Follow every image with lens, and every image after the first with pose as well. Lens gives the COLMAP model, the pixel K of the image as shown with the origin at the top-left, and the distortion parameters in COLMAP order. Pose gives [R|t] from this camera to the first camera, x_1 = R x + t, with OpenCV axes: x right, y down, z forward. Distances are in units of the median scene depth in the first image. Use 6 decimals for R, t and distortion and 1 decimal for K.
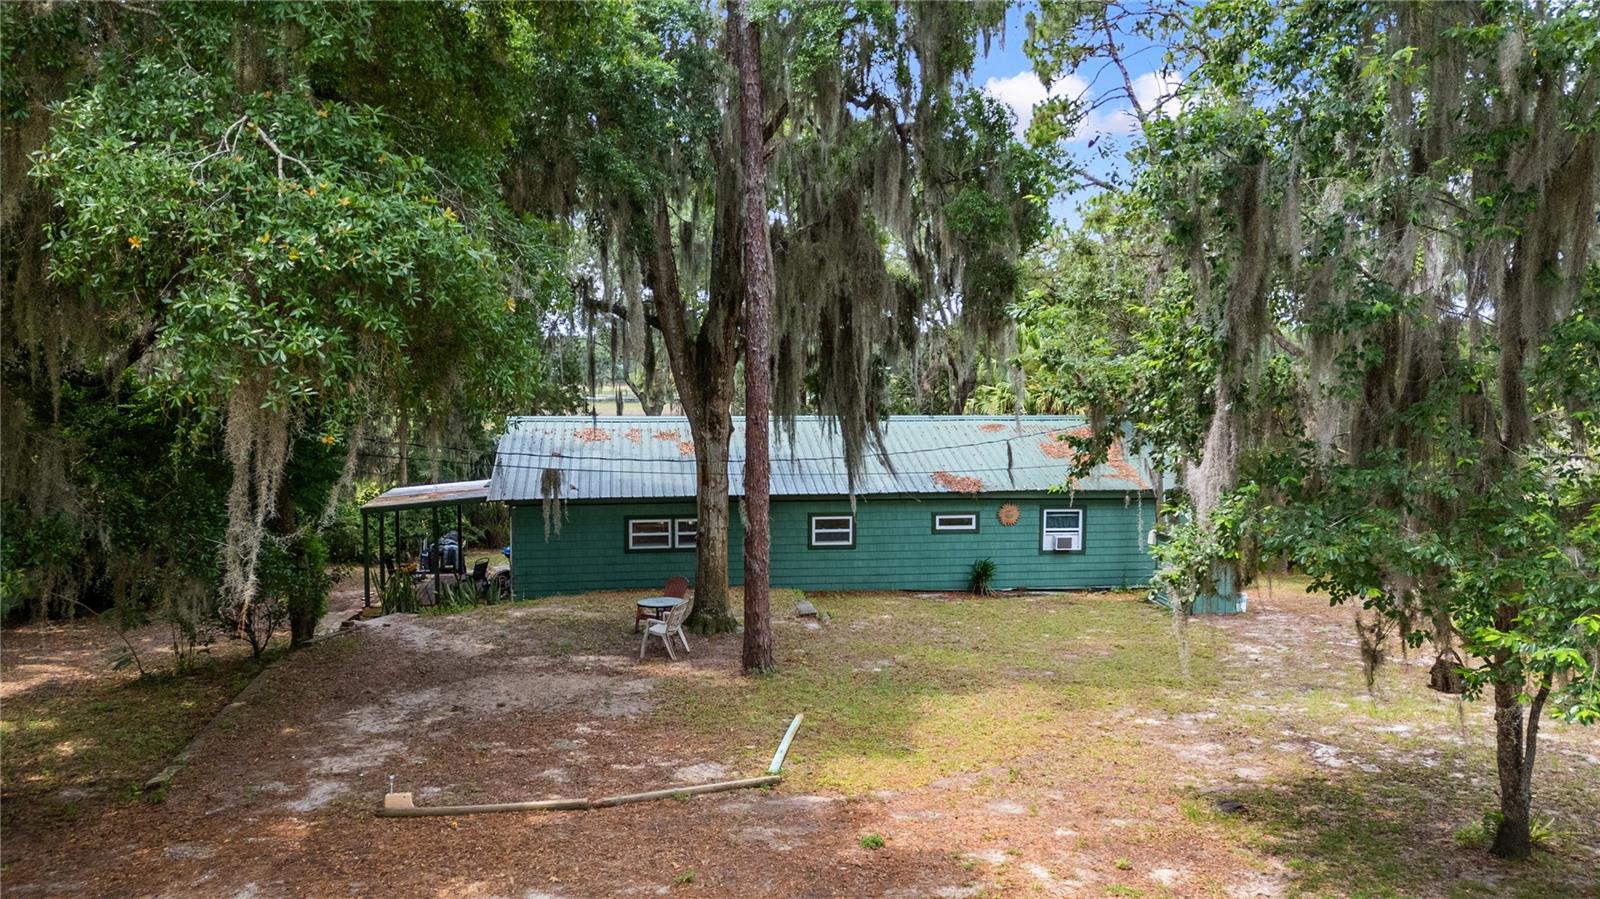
lens RADIAL K [[1162.7, 0, 805.6], [0, 1162.7, 444.0], [0, 0, 1]] dist [0.012715, -0.006136]
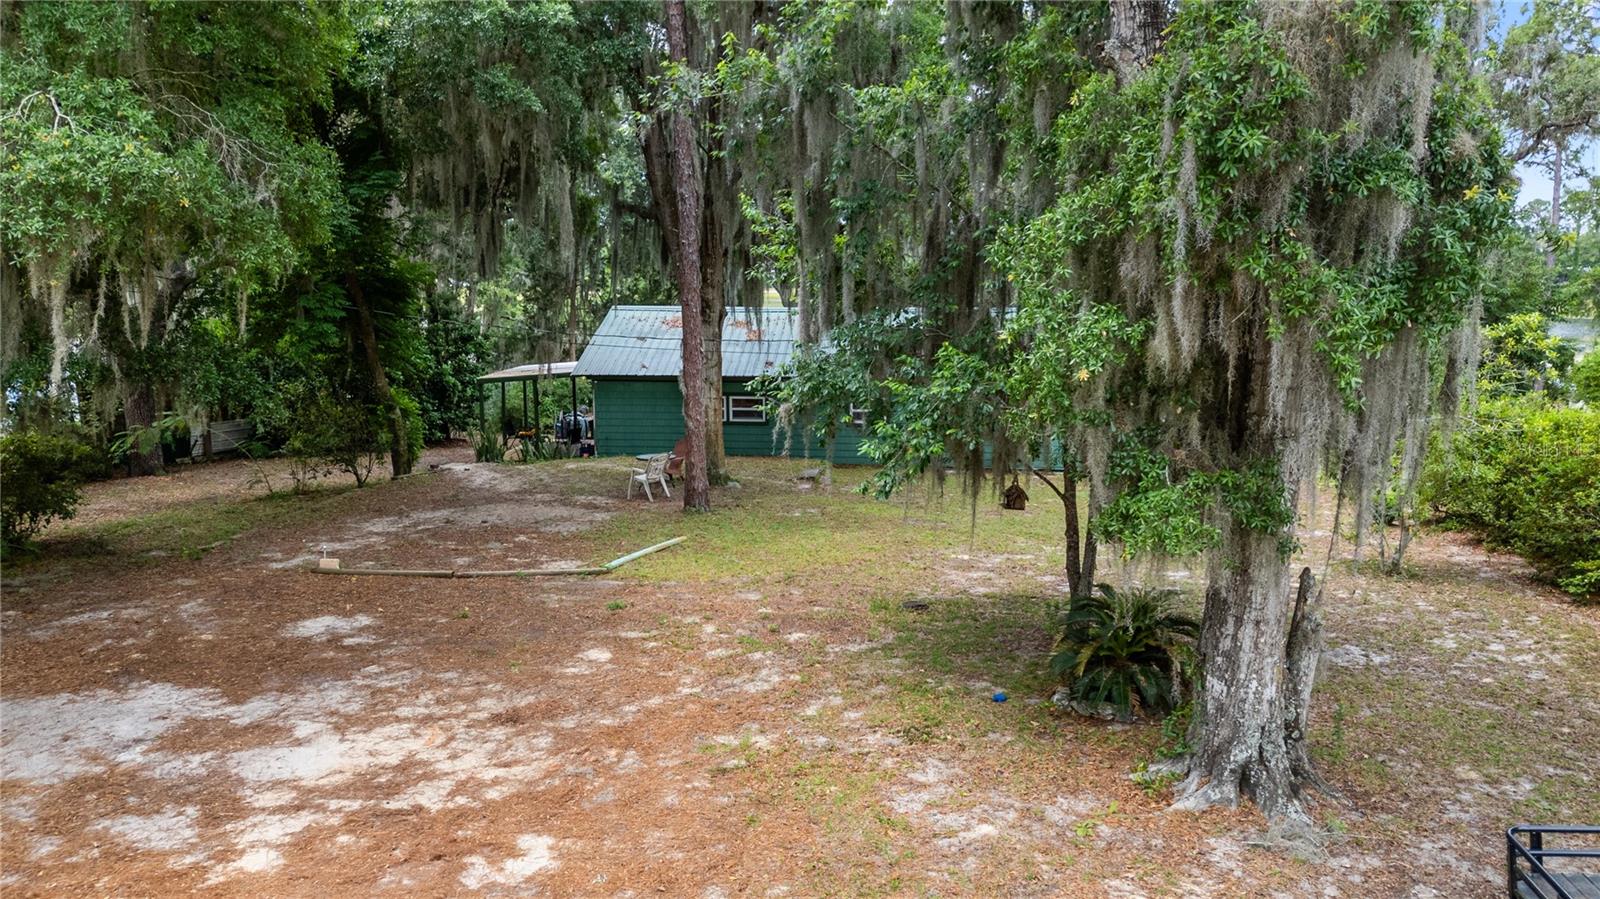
lens RADIAL K [[1162.7, 0, 795.9], [0, 1162.7, 449.7], [0, 0, 1]] dist [0.012715, -0.006136]
pose [[0.969332, 0.037221, -0.242918, 0.341278], [-0.016227, 0.996001, 0.087857, 0.022847], [0.245217, -0.081221, 0.966060, -0.135844]]
